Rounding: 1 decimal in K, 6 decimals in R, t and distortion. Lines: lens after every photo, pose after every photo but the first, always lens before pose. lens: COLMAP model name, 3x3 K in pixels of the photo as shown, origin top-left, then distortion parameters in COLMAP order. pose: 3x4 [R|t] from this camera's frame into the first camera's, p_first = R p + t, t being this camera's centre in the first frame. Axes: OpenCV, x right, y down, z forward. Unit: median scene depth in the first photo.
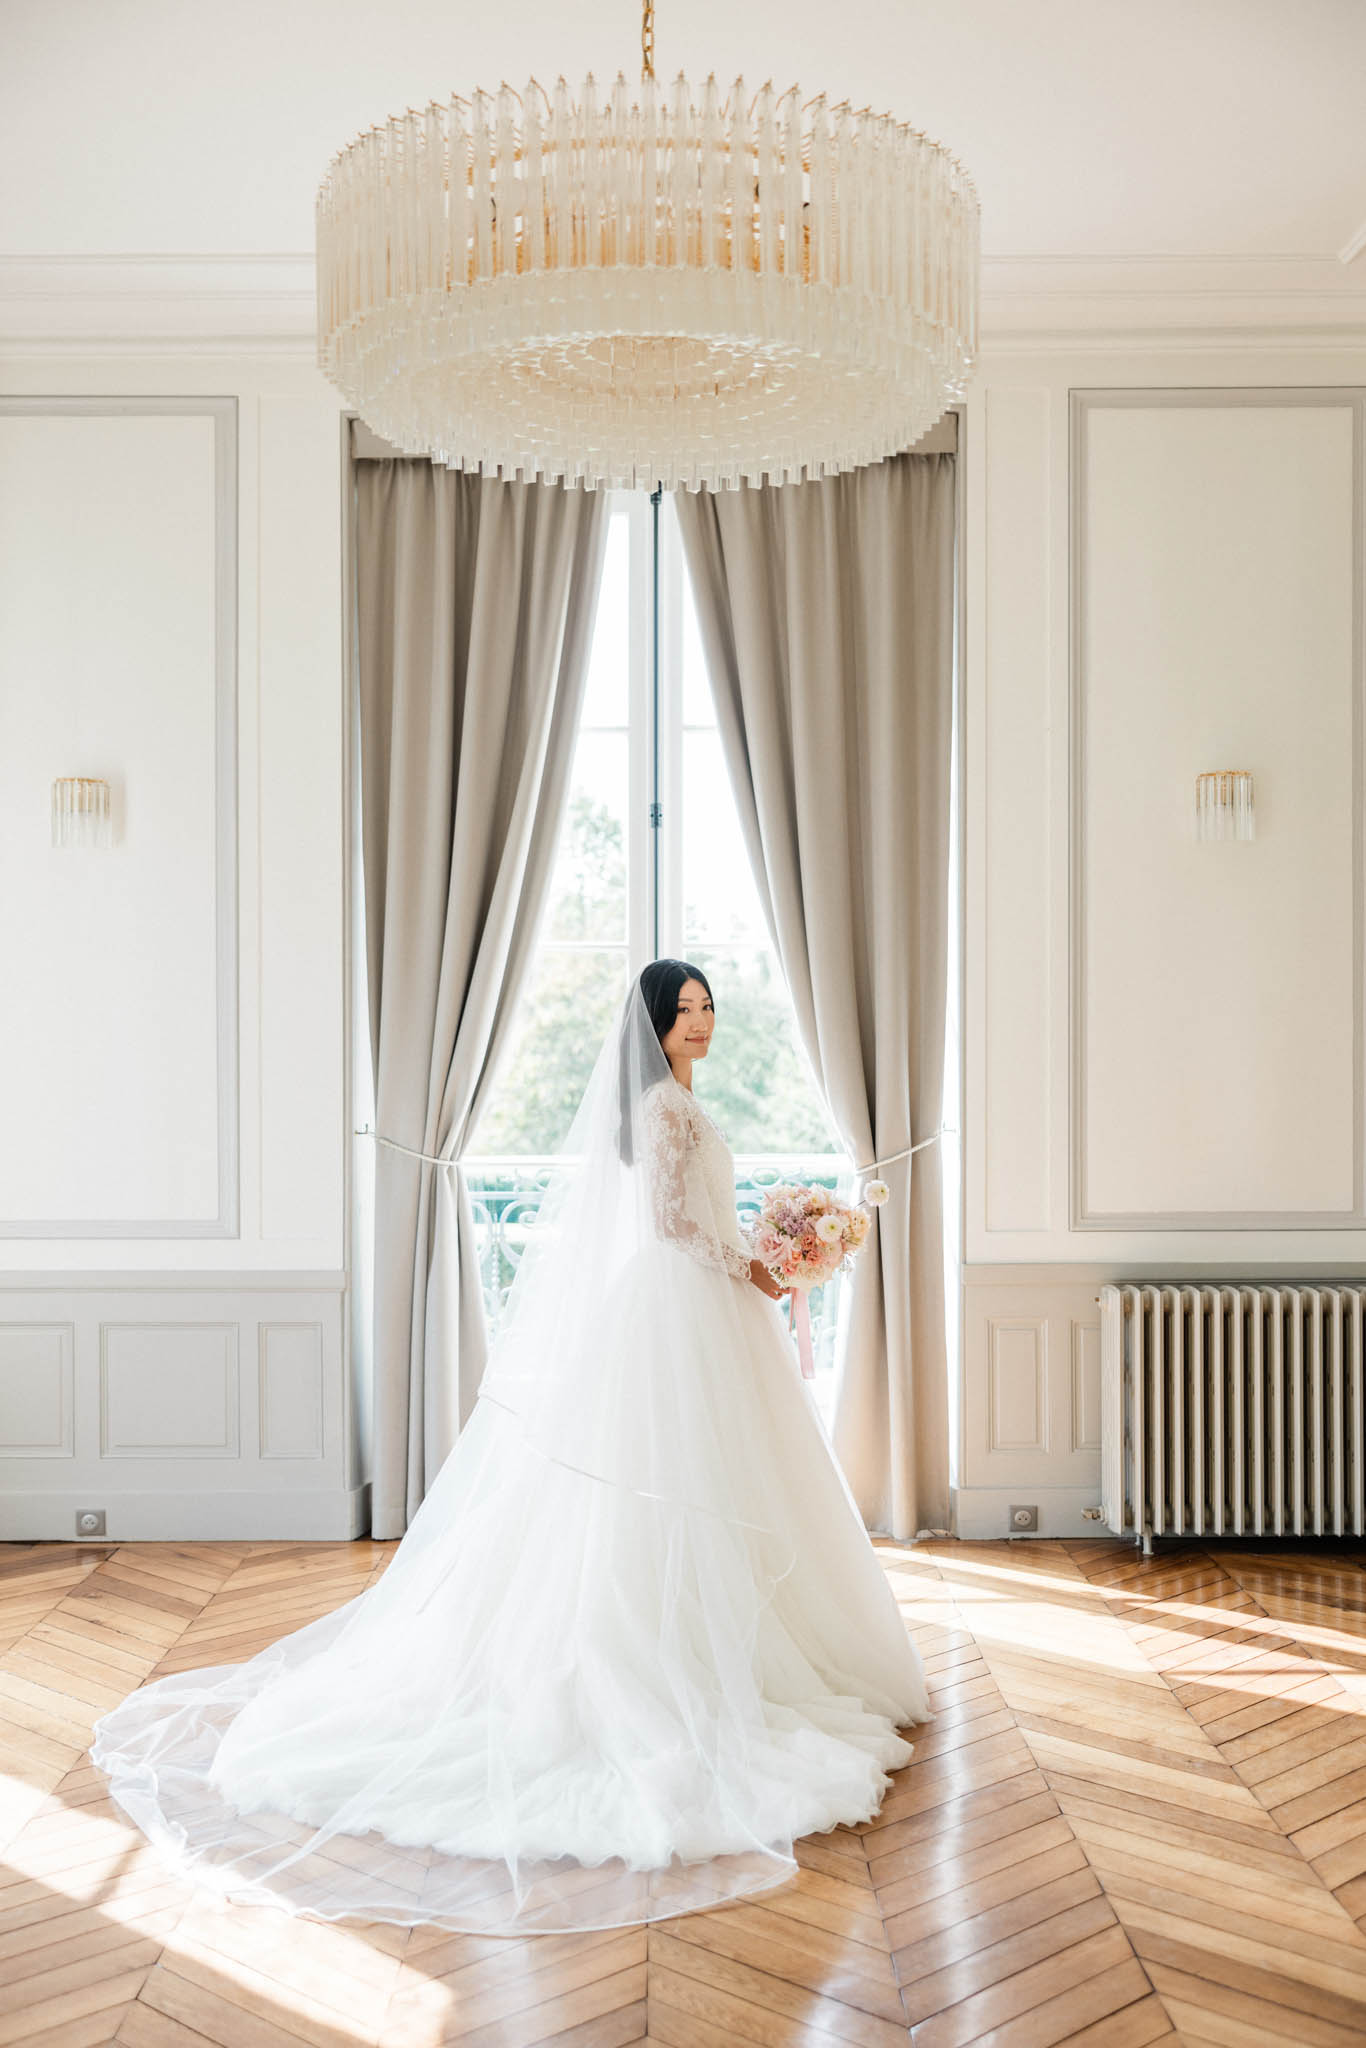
lens RADIAL K [[2406.3, 0, 683.9], [0, 2406.3, 968.4], [0, 0, 1]] dist [-0.006300, 0.002137]
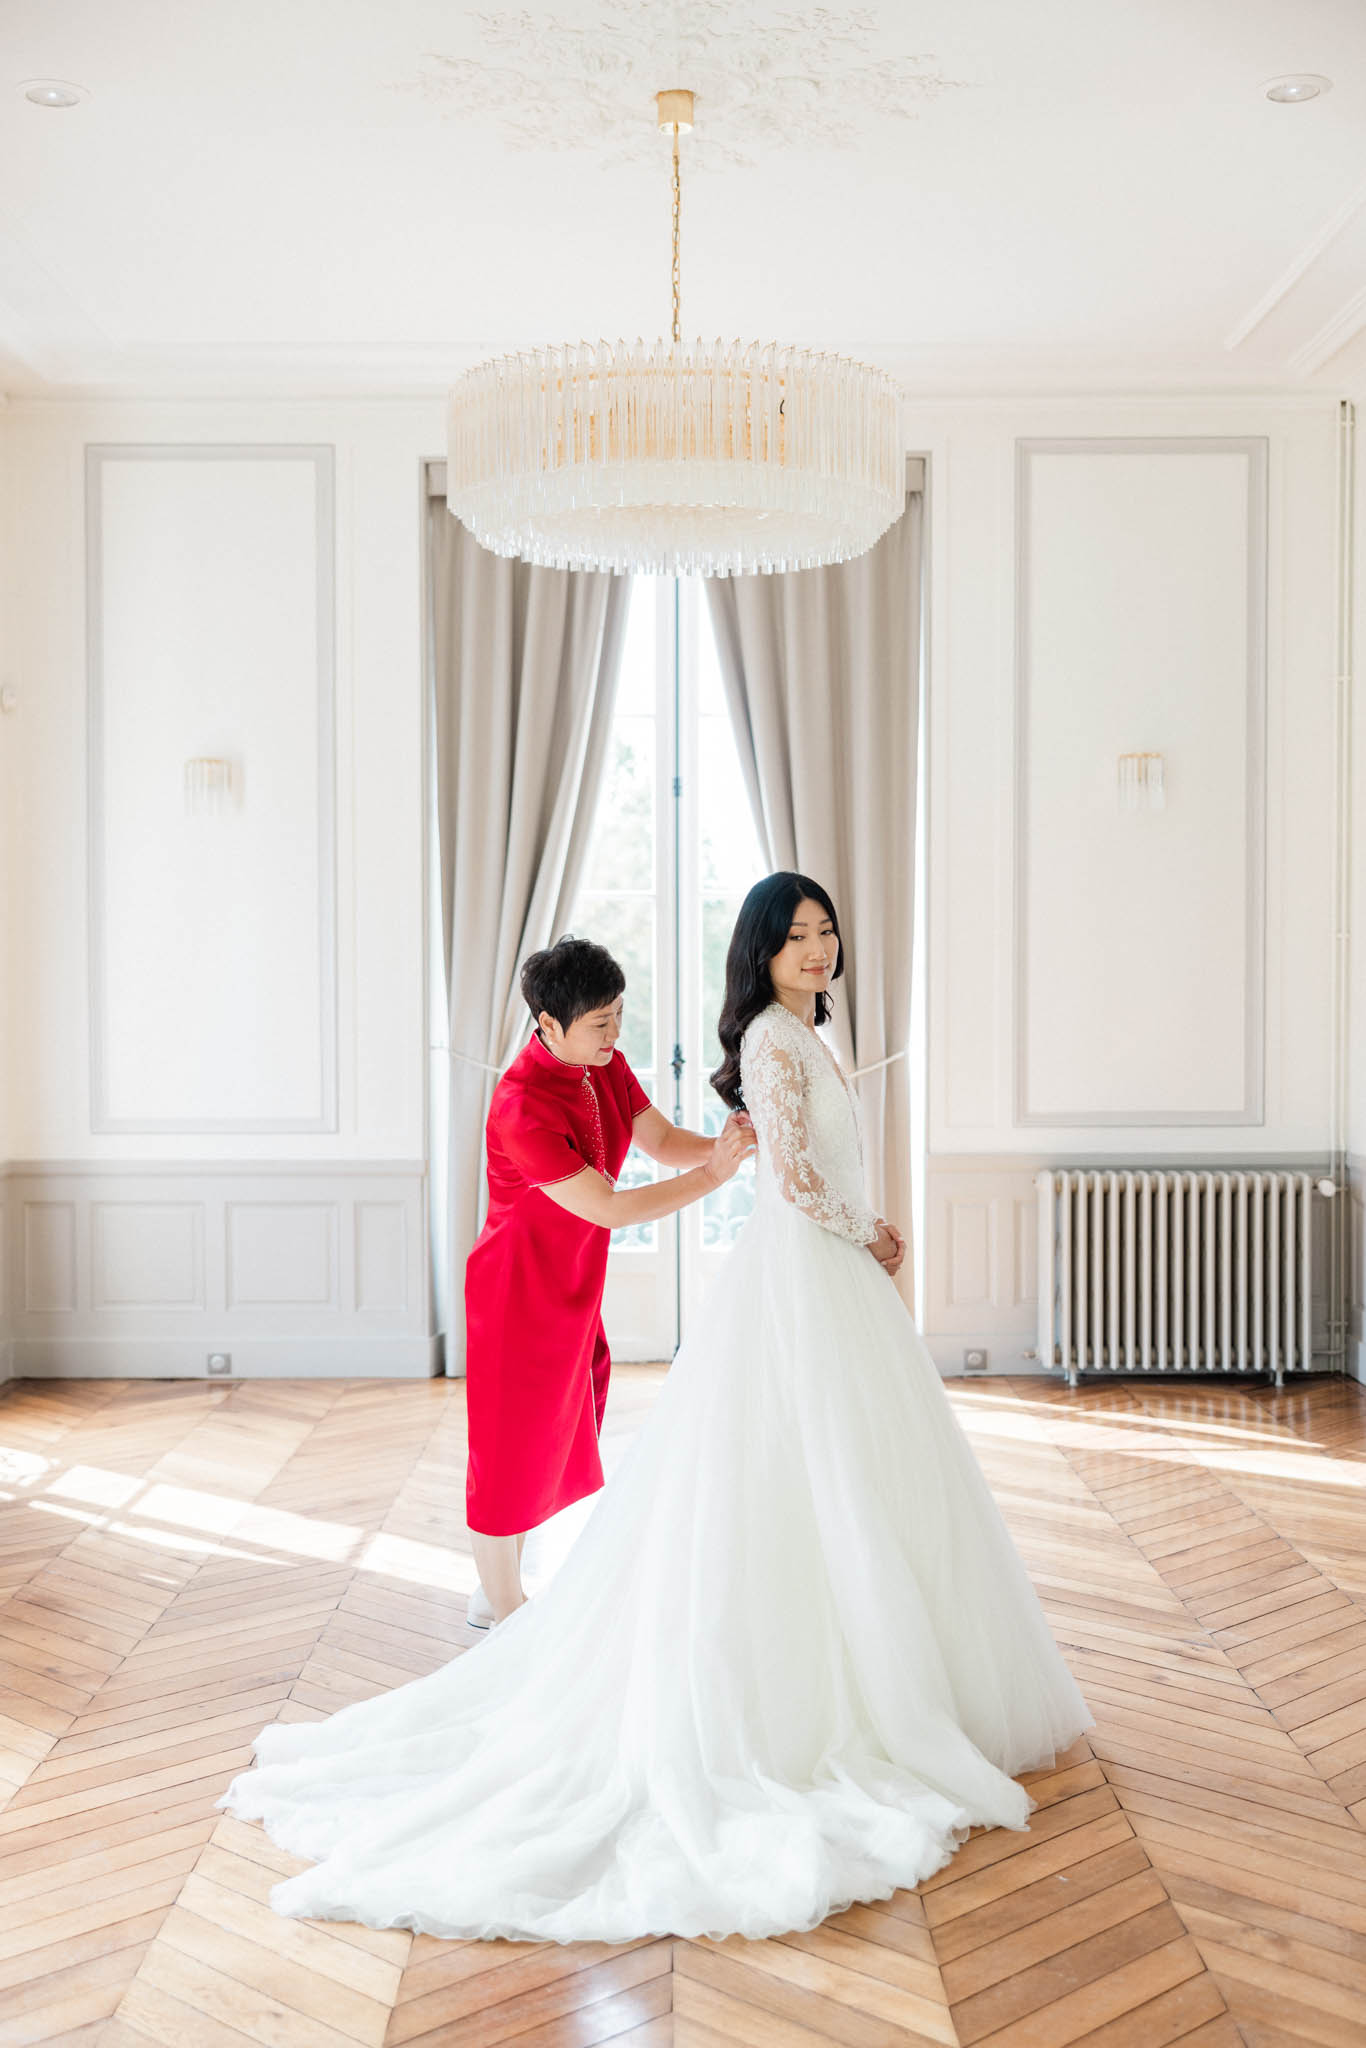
lens RADIAL K [[2406.3, 0, 683.9], [0, 2406.3, 968.4], [0, 0, 1]] dist [-0.006300, 0.002137]
pose [[0.999979, 0.000166, -0.006442, -0.000418], [0.000014, 0.999606, 0.028063, -0.006522], [0.006444, -0.028063, 0.999585, -0.230266]]
